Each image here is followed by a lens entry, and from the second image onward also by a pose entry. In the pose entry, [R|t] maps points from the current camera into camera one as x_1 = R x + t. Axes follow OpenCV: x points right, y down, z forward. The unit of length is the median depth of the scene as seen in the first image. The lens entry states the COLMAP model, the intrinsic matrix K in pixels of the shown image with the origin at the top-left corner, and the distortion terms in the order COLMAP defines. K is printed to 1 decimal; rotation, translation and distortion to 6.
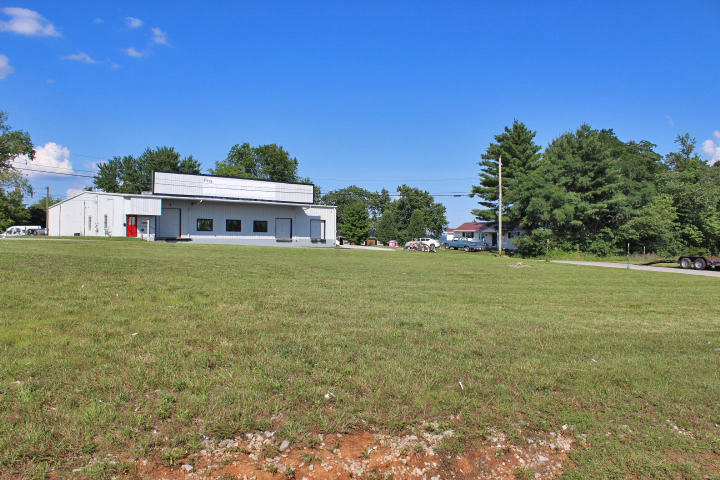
lens RADIAL K [[594.3, 0, 363.0], [0, 594.3, 241.6], [0, 0, 1]] dist [-0.145849, 0.102623]
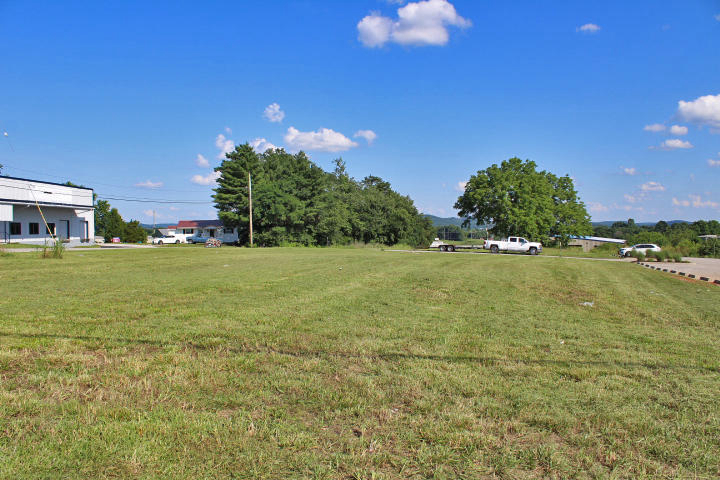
lens RADIAL K [[594.3, 0, 359.5], [0, 594.3, 240.2], [0, 0, 1]] dist [-0.145849, 0.102623]
pose [[0.718538, -0.030043, 0.694838, -0.507778], [0.018365, 0.999538, 0.024226, -0.020153], [-0.695245, -0.004647, 0.718758, -0.119477]]
